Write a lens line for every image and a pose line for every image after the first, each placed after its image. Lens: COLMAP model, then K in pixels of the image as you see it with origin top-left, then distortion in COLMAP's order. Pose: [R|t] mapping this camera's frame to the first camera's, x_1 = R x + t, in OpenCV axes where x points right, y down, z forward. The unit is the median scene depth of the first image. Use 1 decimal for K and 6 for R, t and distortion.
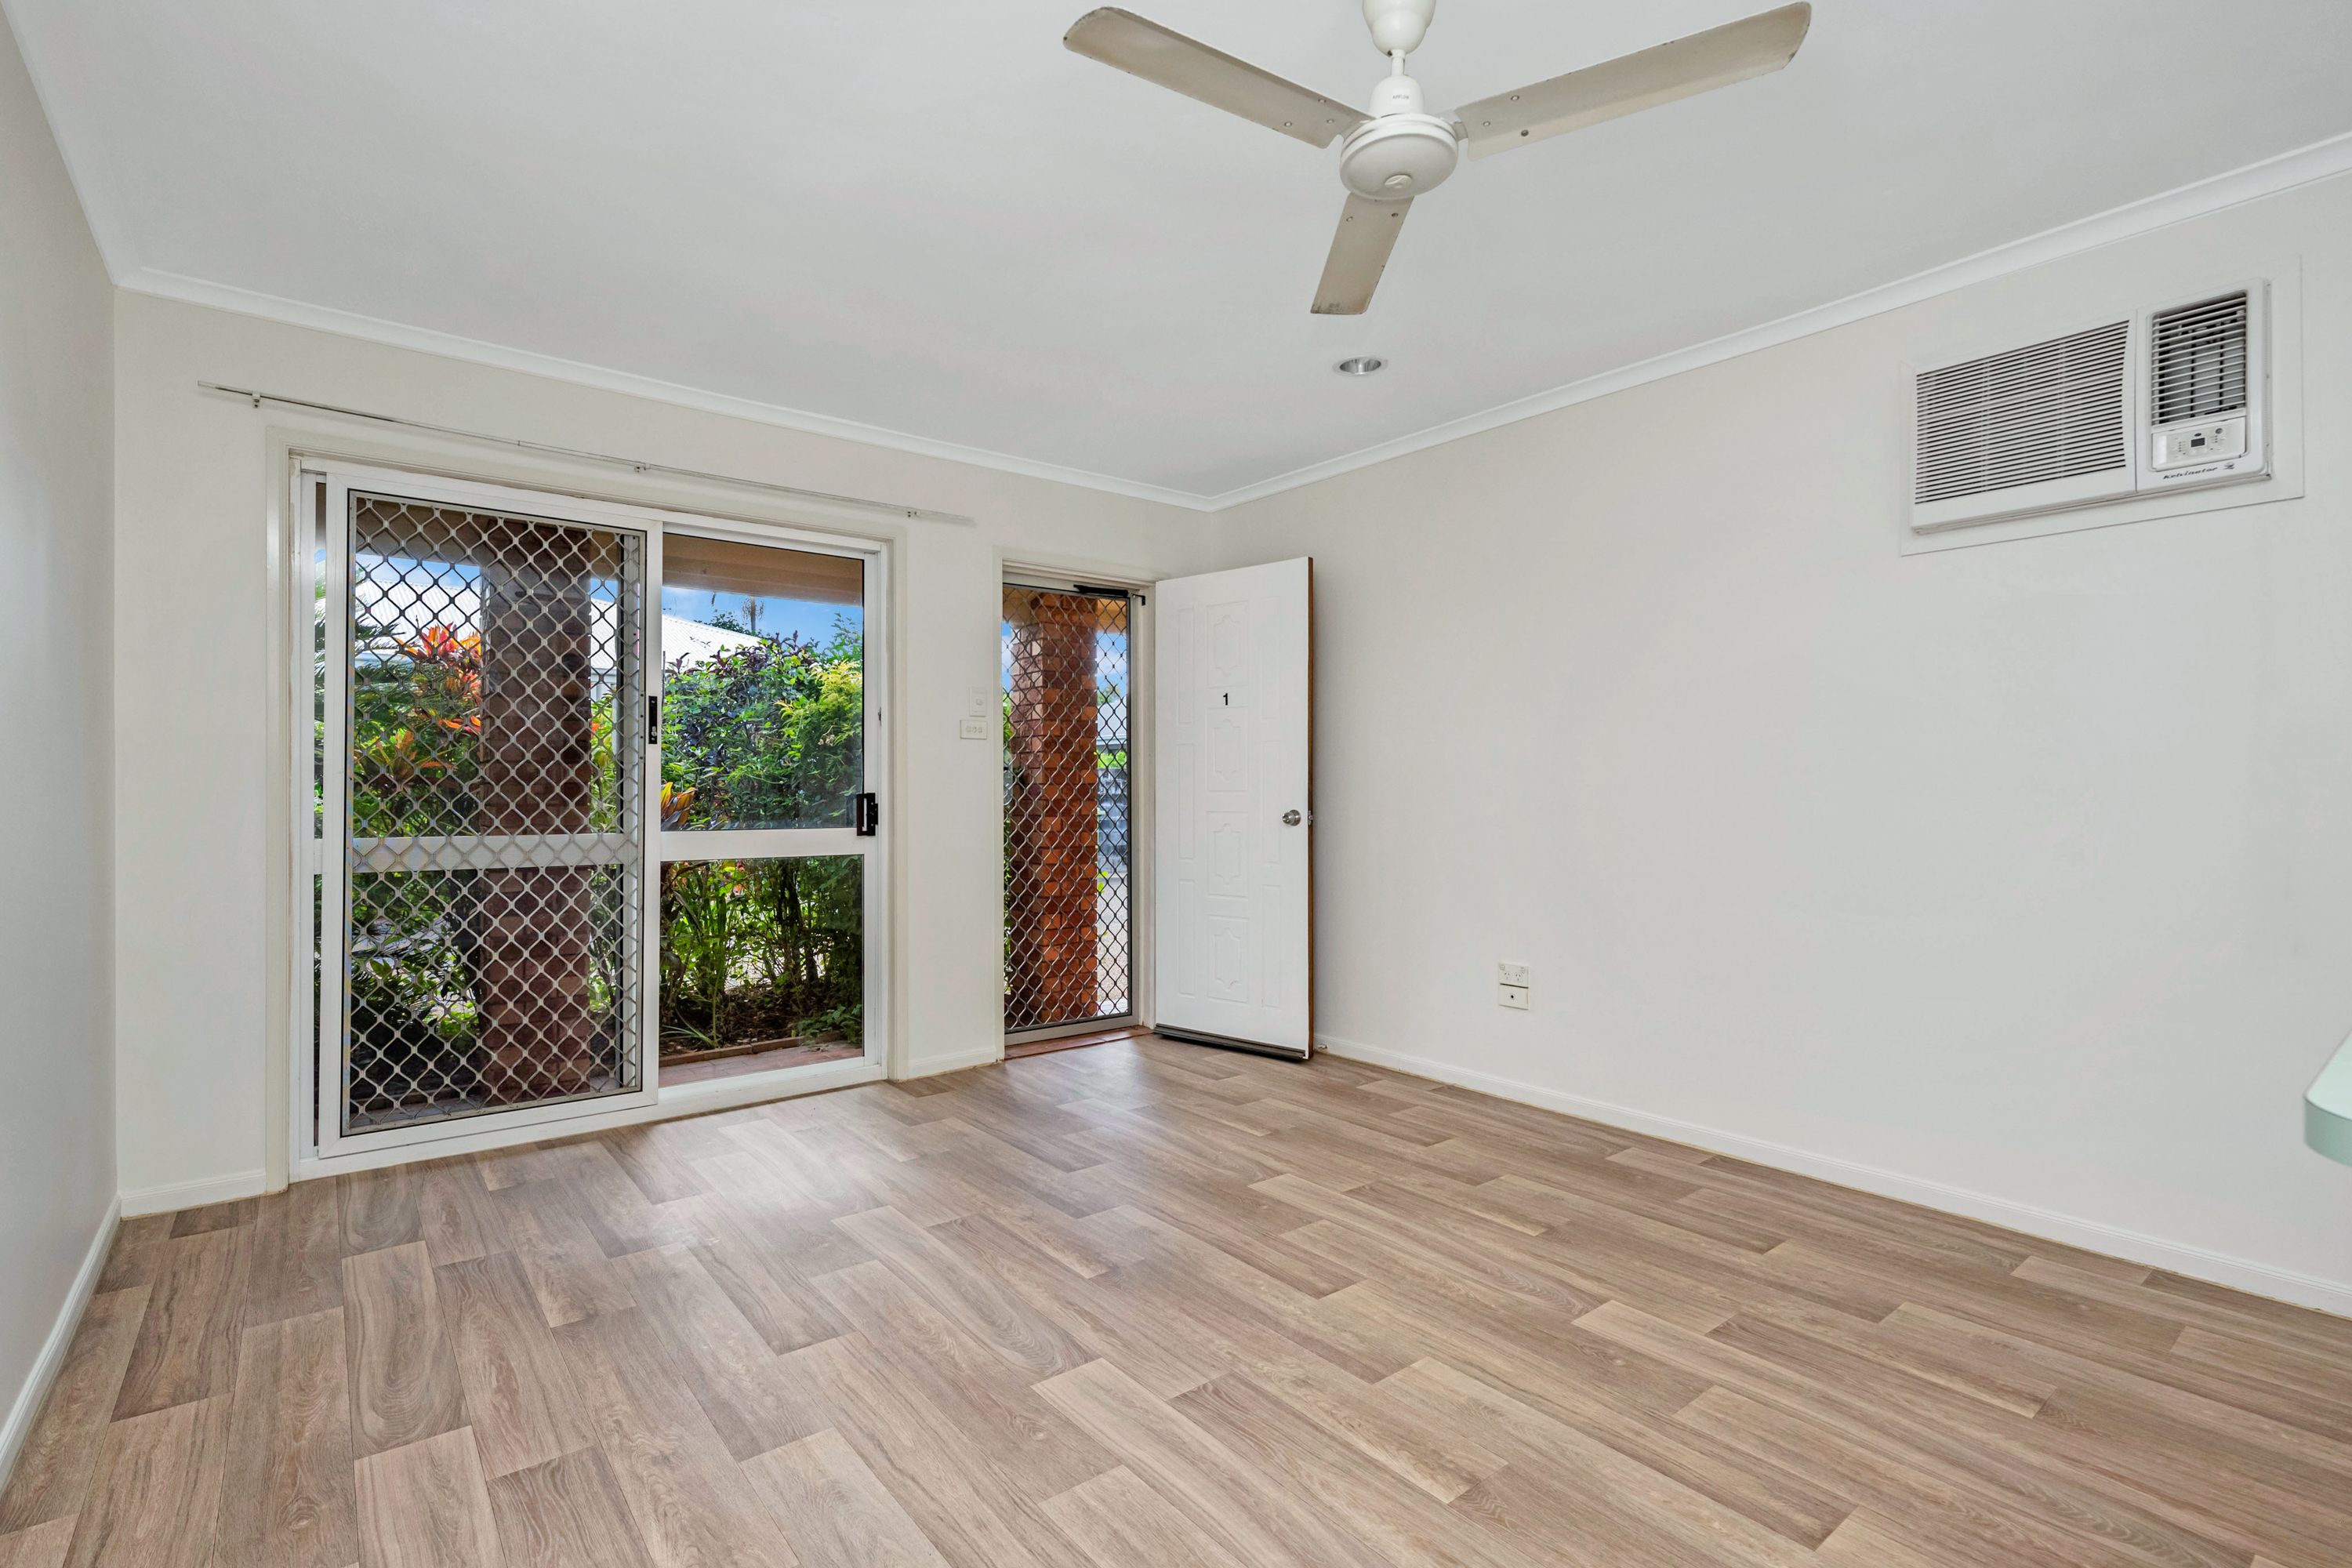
lens RADIAL K [[1081.7, 0, 1176.0], [0, 1081.7, 784.0], [0, 0, 1]] dist [0.000354, 0.000070]
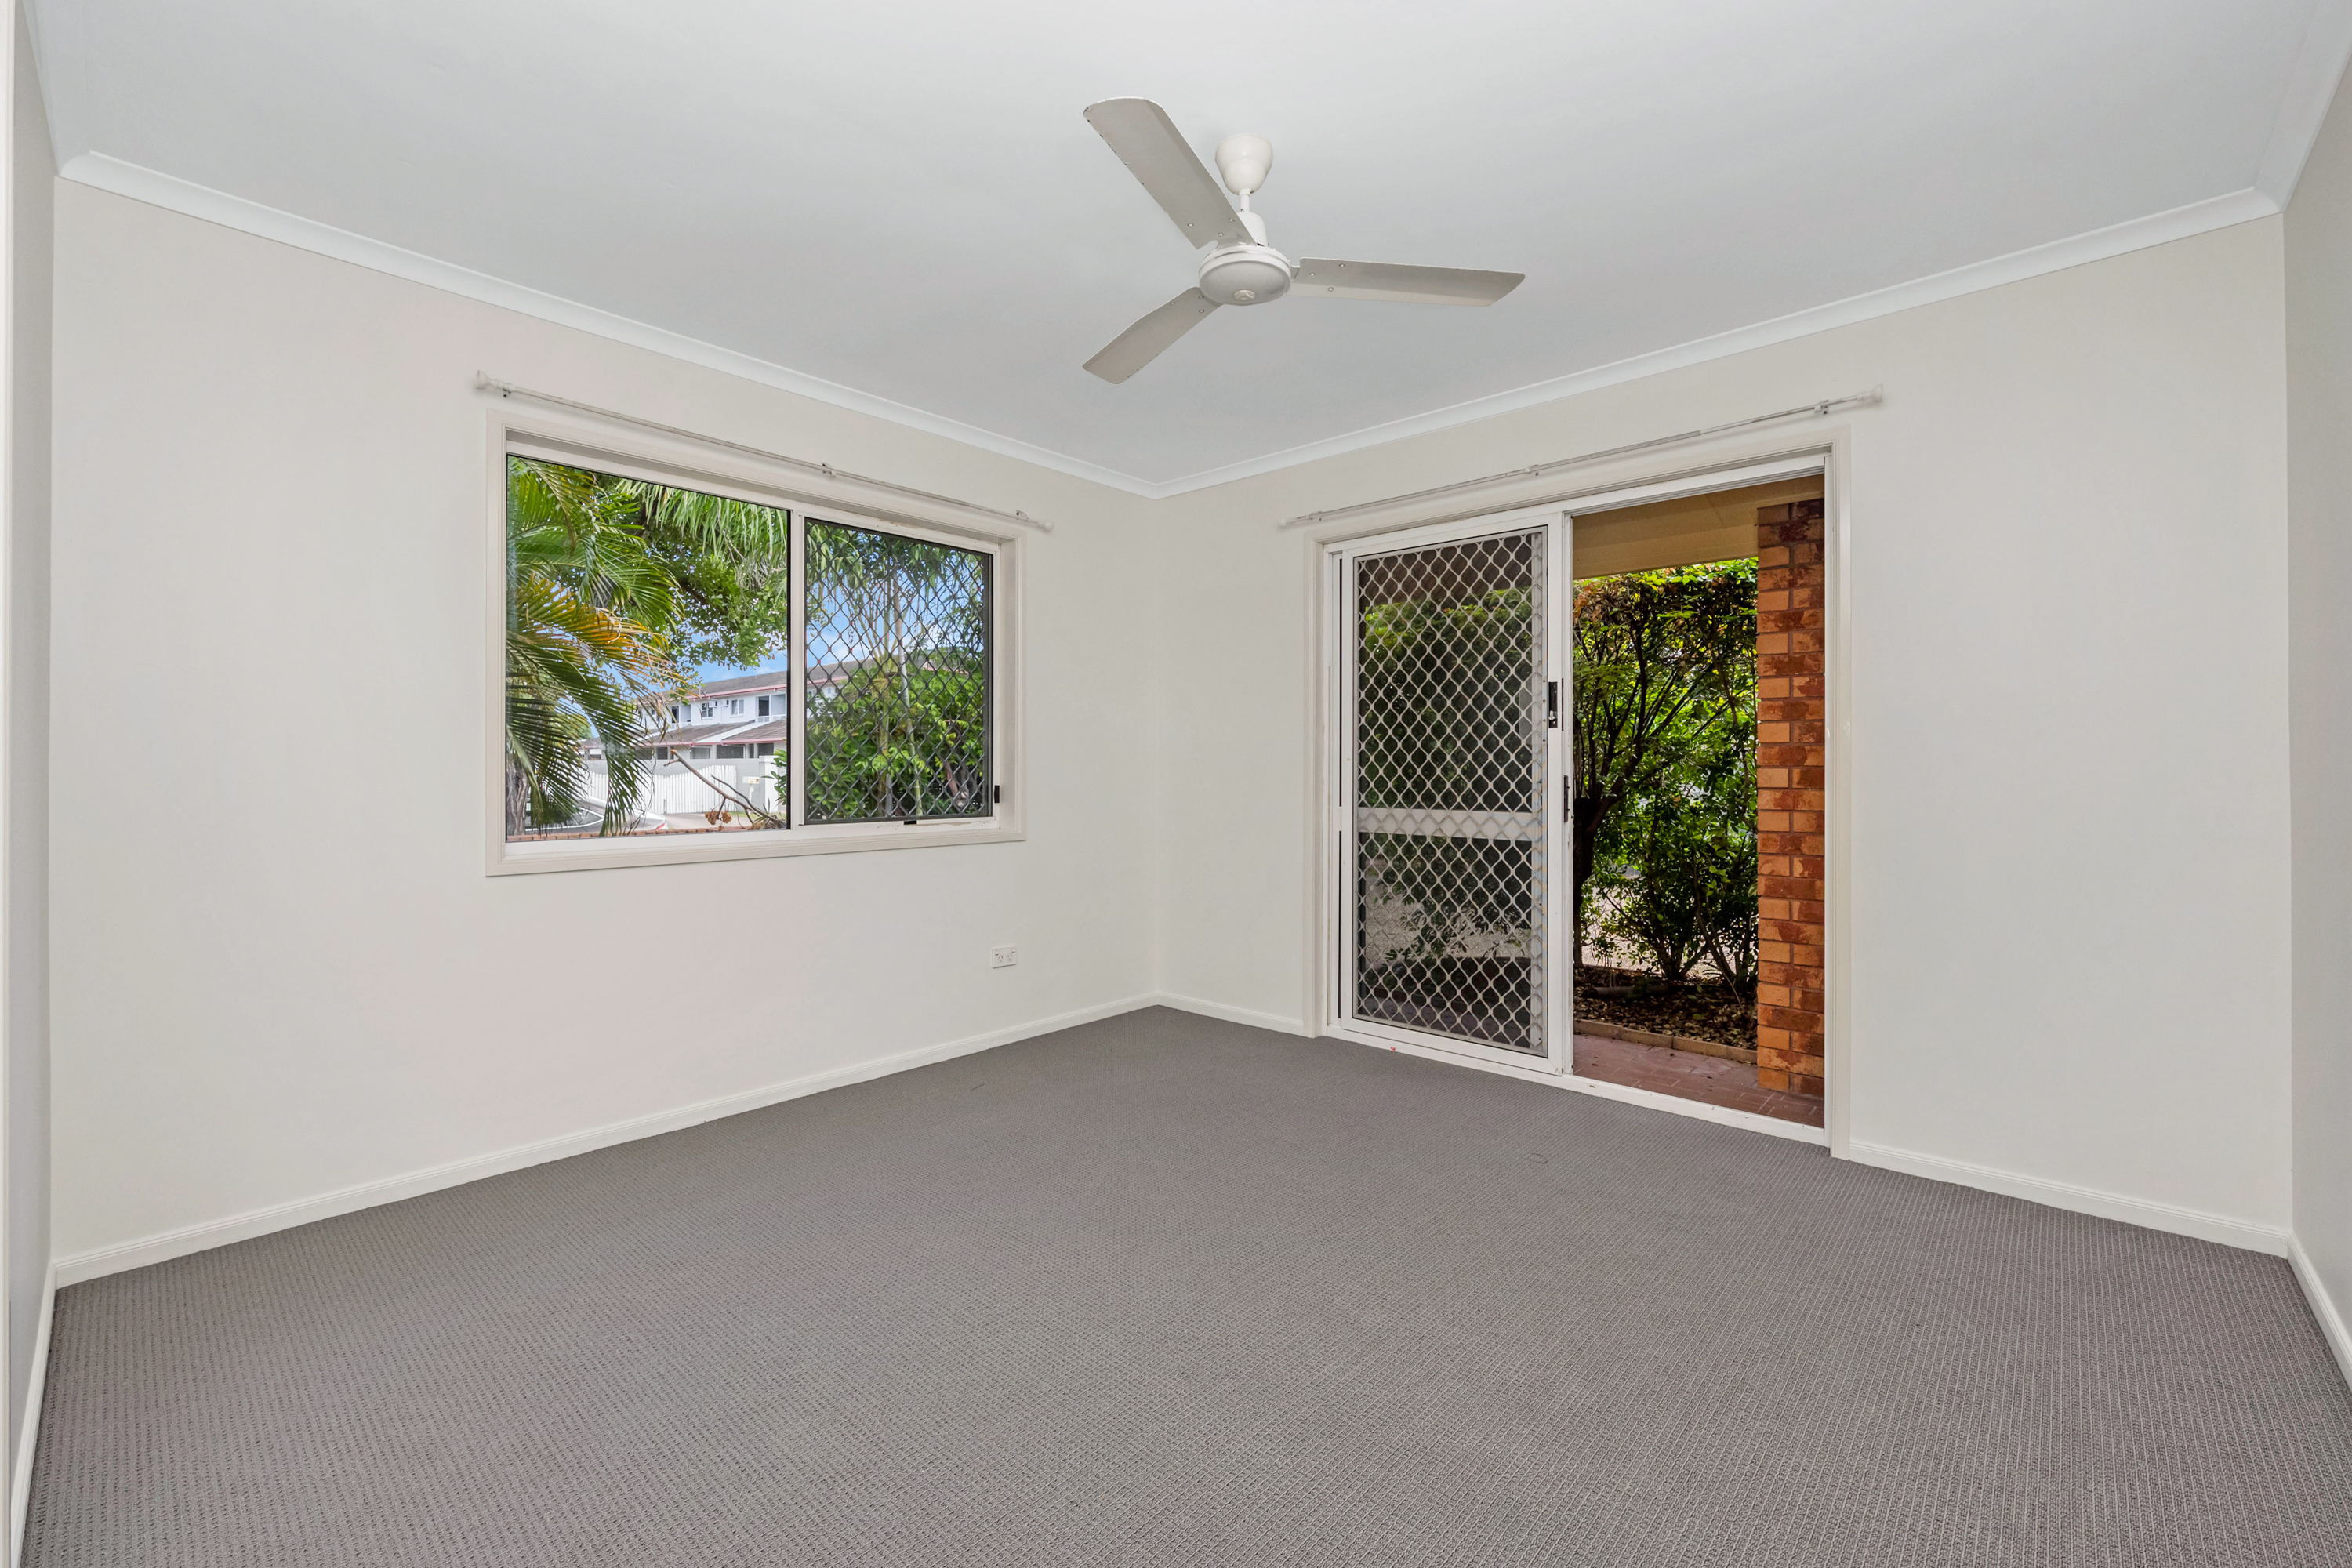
lens RADIAL K [[964.2, 0, 1176.0], [0, 964.2, 784.0], [0, 0, 1]] dist [-0.000259, -0.000018]
pose [[0.157449, 0.003843, -0.987520, 0.430131], [0.005435, 0.999974, 0.004758, 0.012180], [0.987512, -0.006116, 0.157424, 0.563638]]
